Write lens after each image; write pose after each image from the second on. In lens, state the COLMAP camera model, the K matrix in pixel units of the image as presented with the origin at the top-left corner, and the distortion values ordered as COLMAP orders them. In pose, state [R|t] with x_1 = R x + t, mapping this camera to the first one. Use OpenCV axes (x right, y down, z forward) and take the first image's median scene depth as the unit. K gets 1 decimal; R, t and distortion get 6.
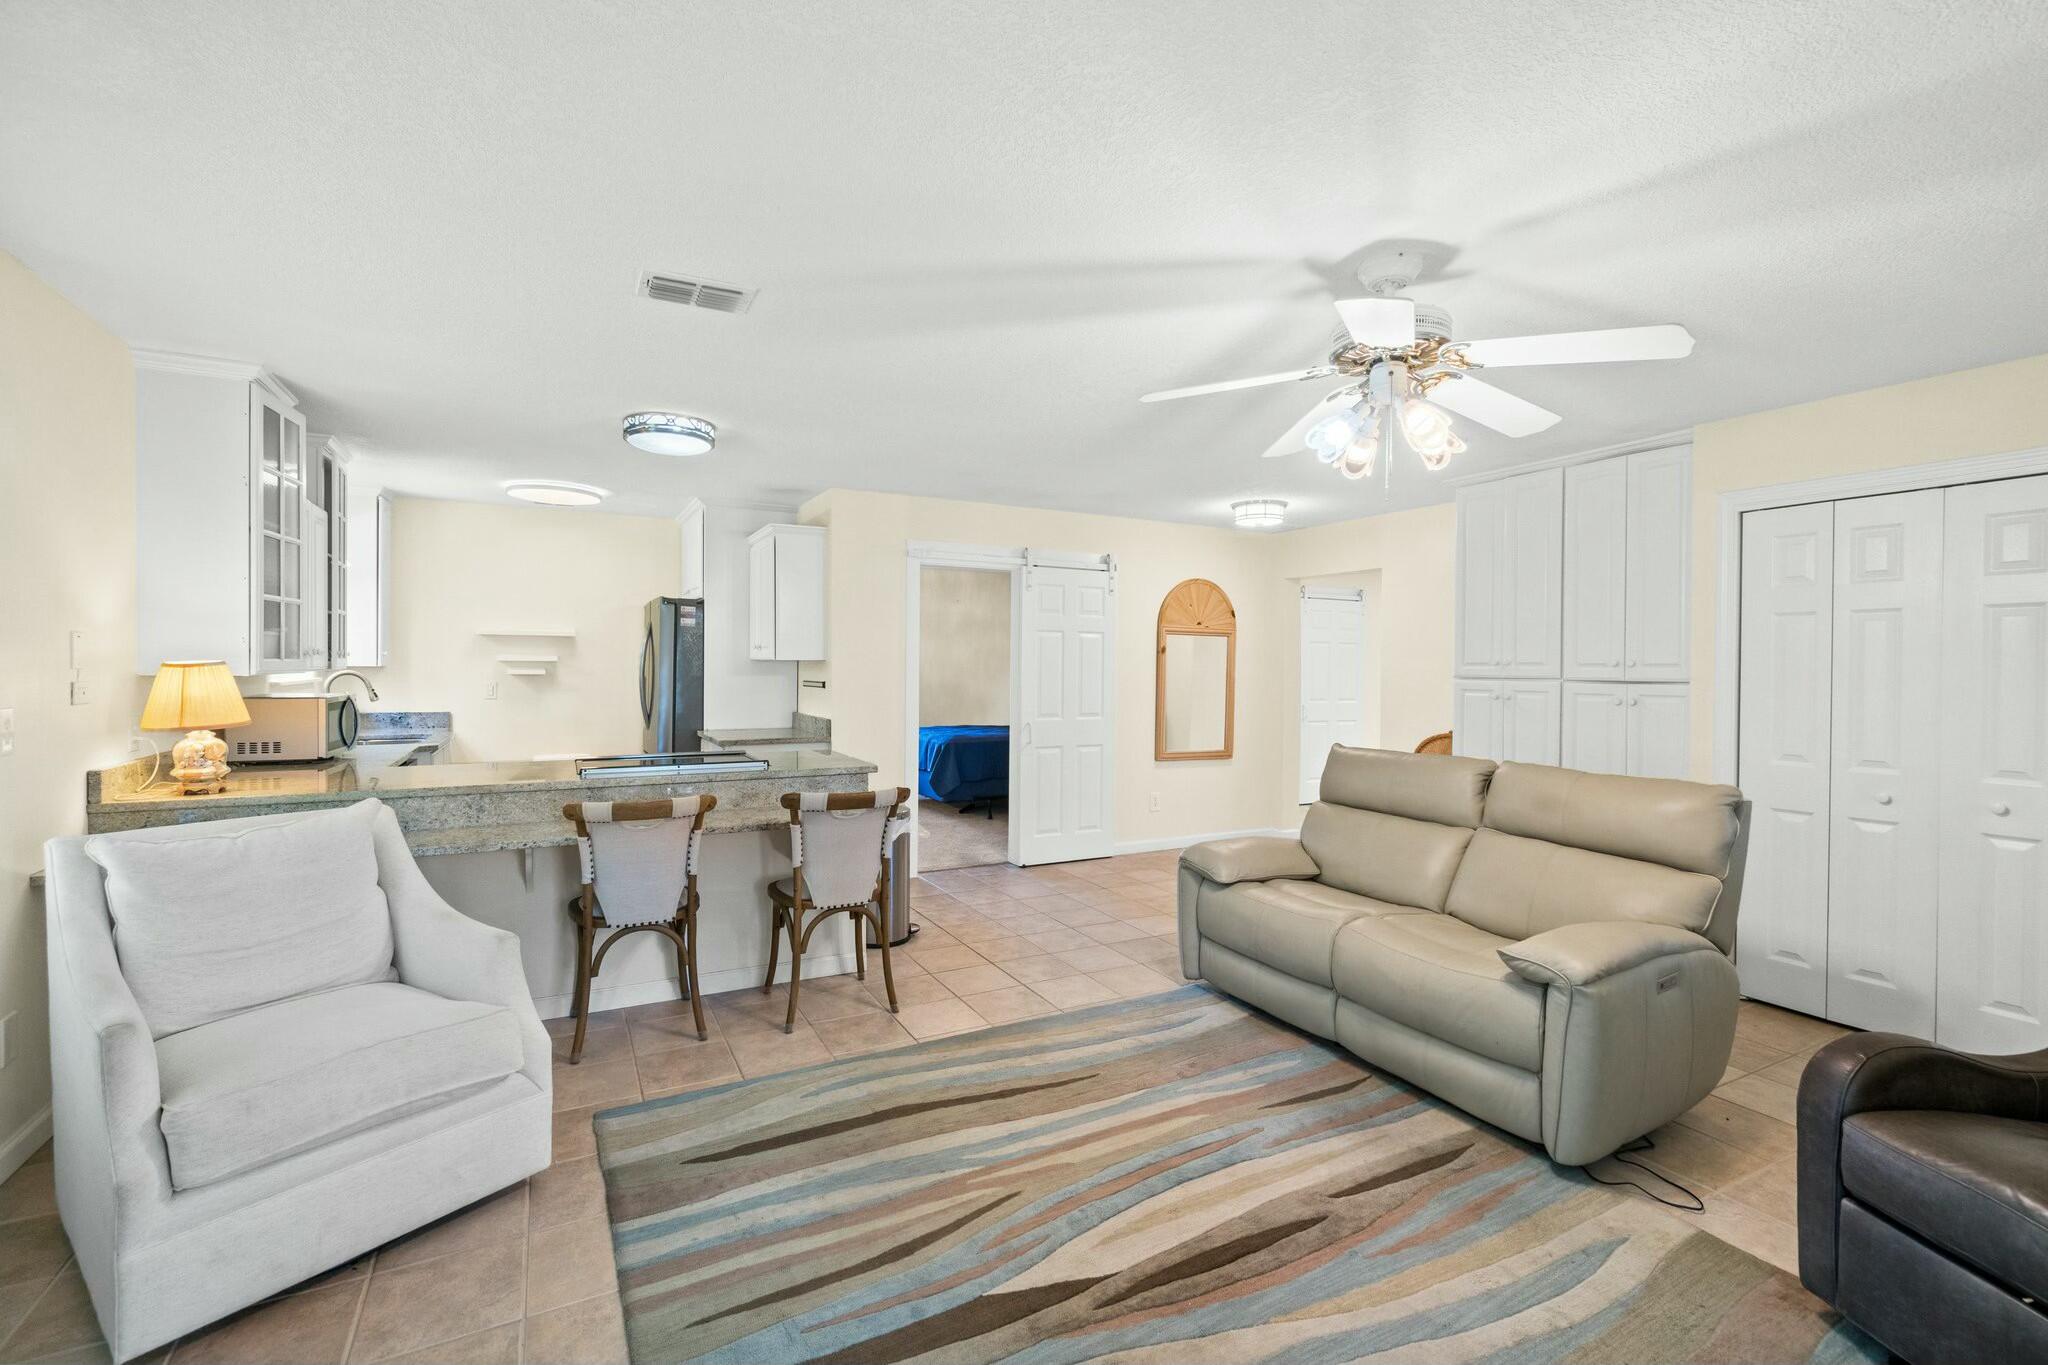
lens RADIAL K [[871.0, 0, 1015.4], [0, 871.0, 674.2], [0, 0, 1]] dist [-0.015204, -0.000048]
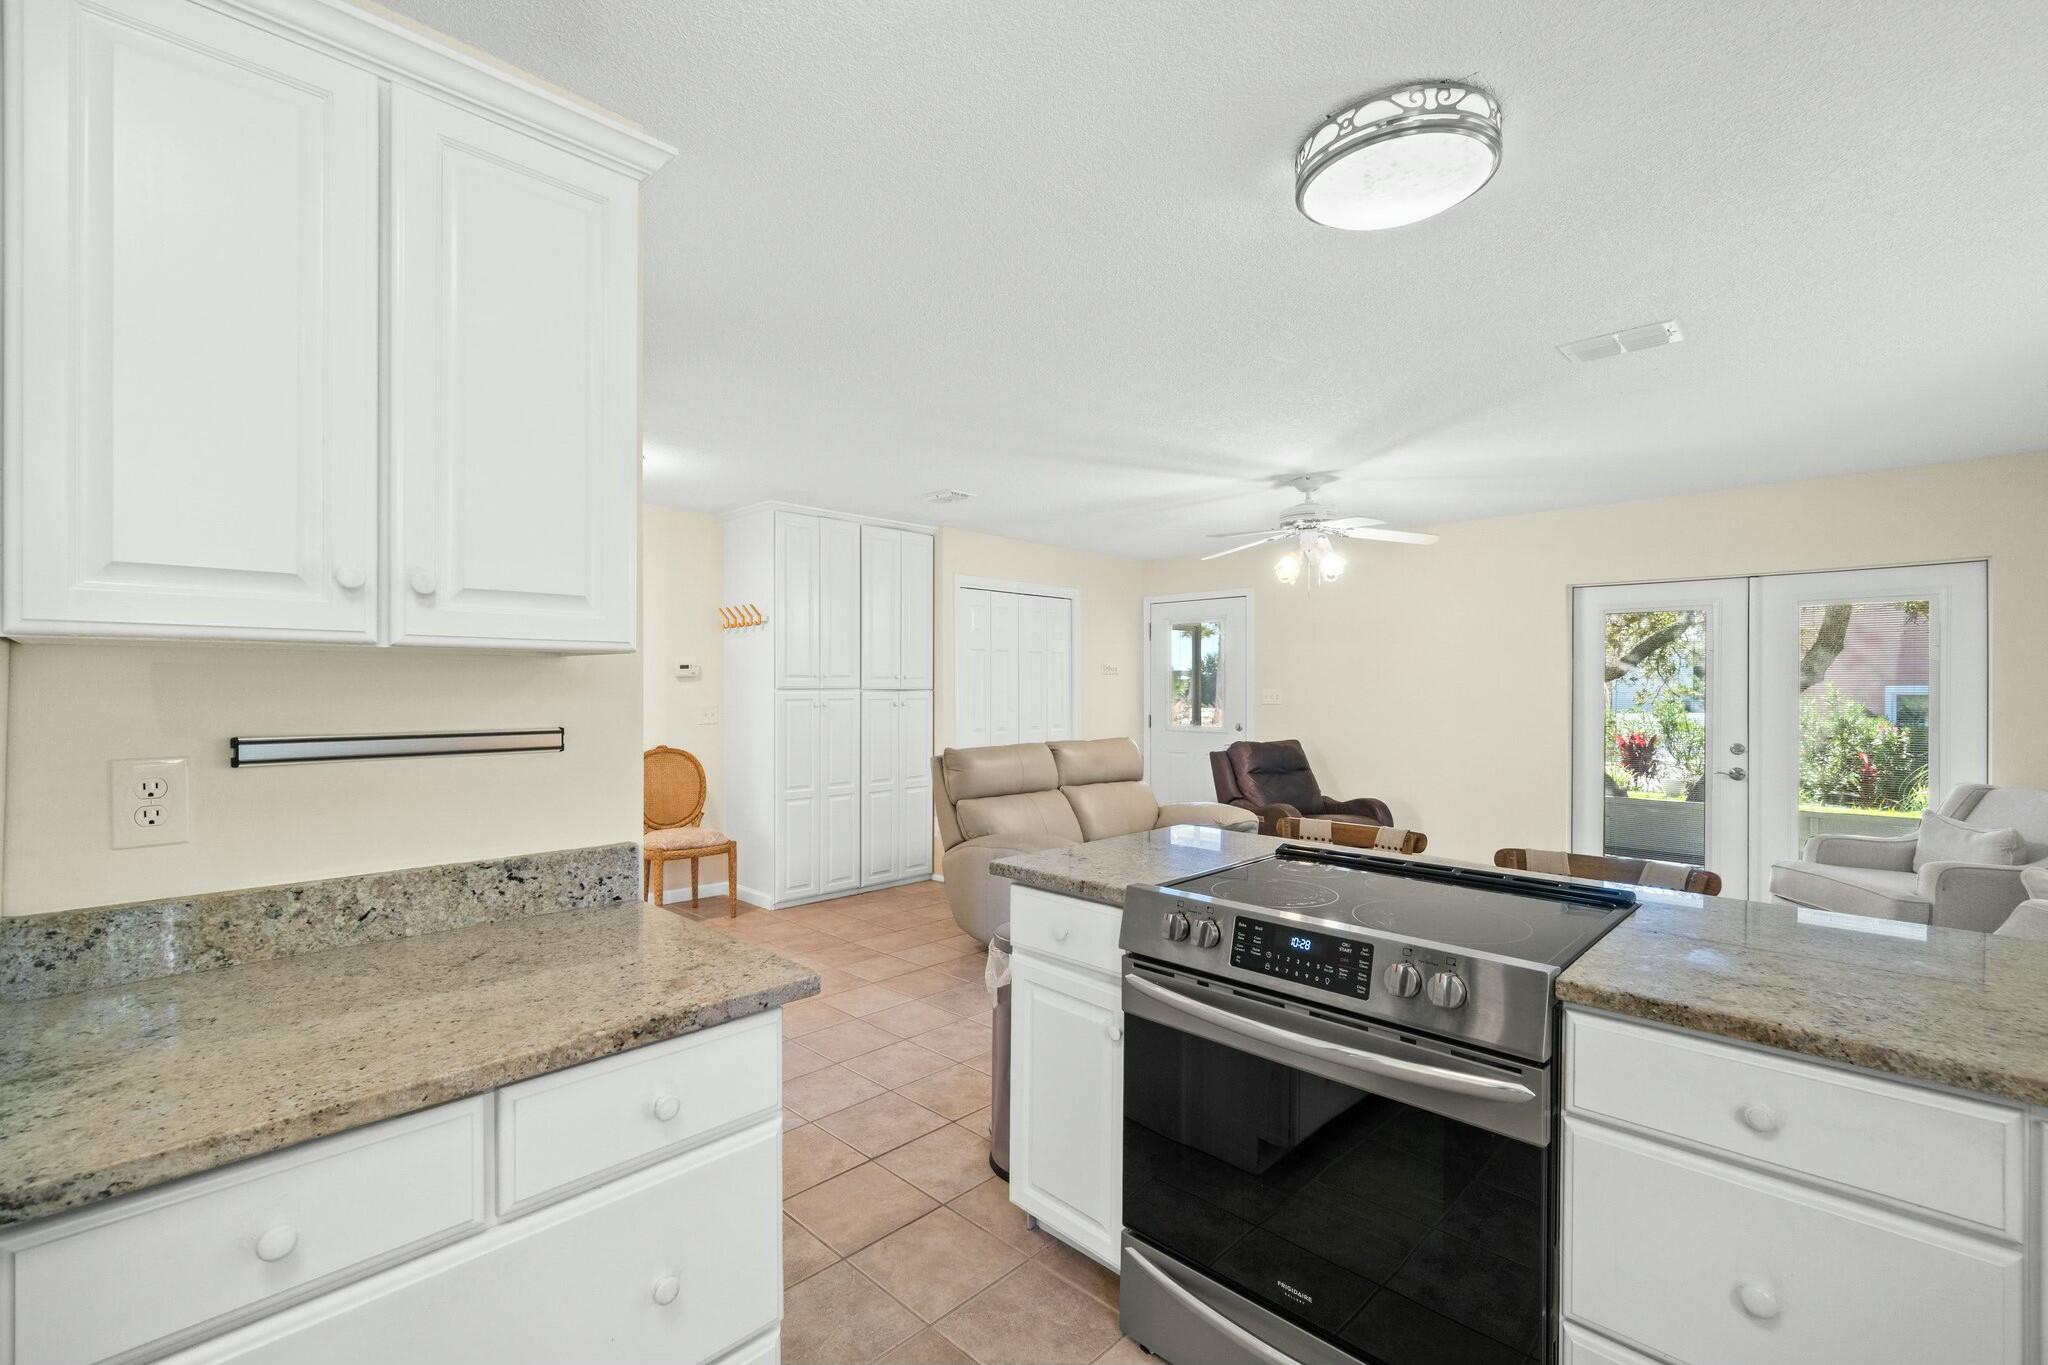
lens RADIAL K [[898.0, 0, 1013.6], [0, 898.0, 684.9], [0, 0, 1]] dist [0.000086, 0.000231]
pose [[-0.301341, -0.009183, 0.953472, -1.061948], [0.005430, 0.999921, 0.011346, -0.020401], [-0.953501, 0.008596, -0.301268, 1.783942]]
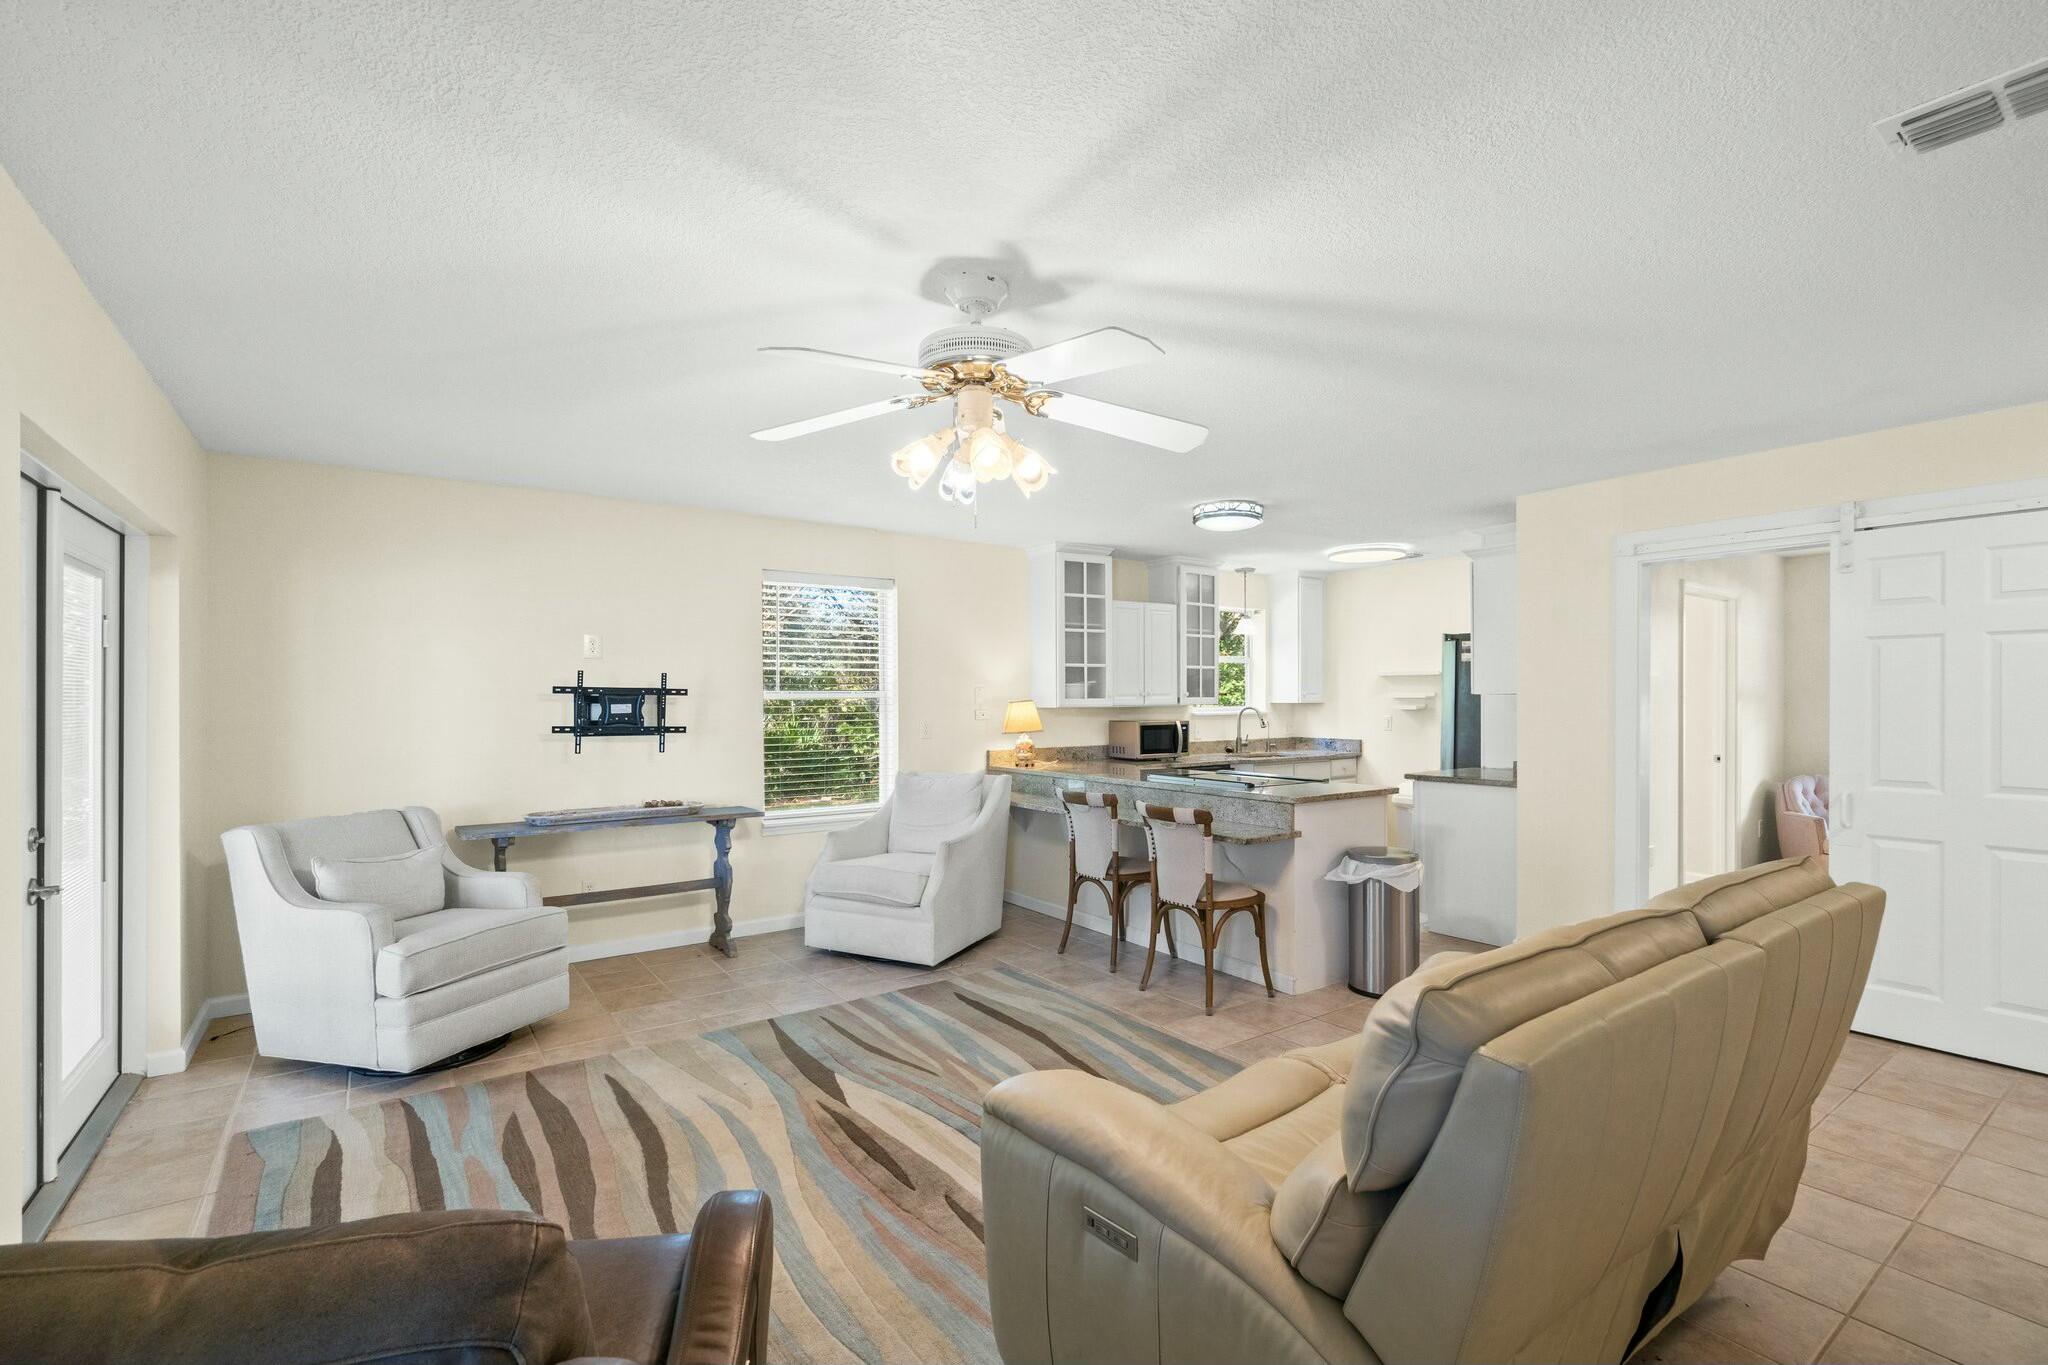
lens RADIAL K [[903.3, 0, 1024.3], [0, 903.3, 699.0], [0, 0, 1]] dist [-0.001553, -0.000062]
pose [[0.139999, -0.007396, -0.990124, 1.129159], [-0.007660, 0.999934, -0.008553, 0.001386], [0.990122, 0.008782, 0.139933, 0.712853]]
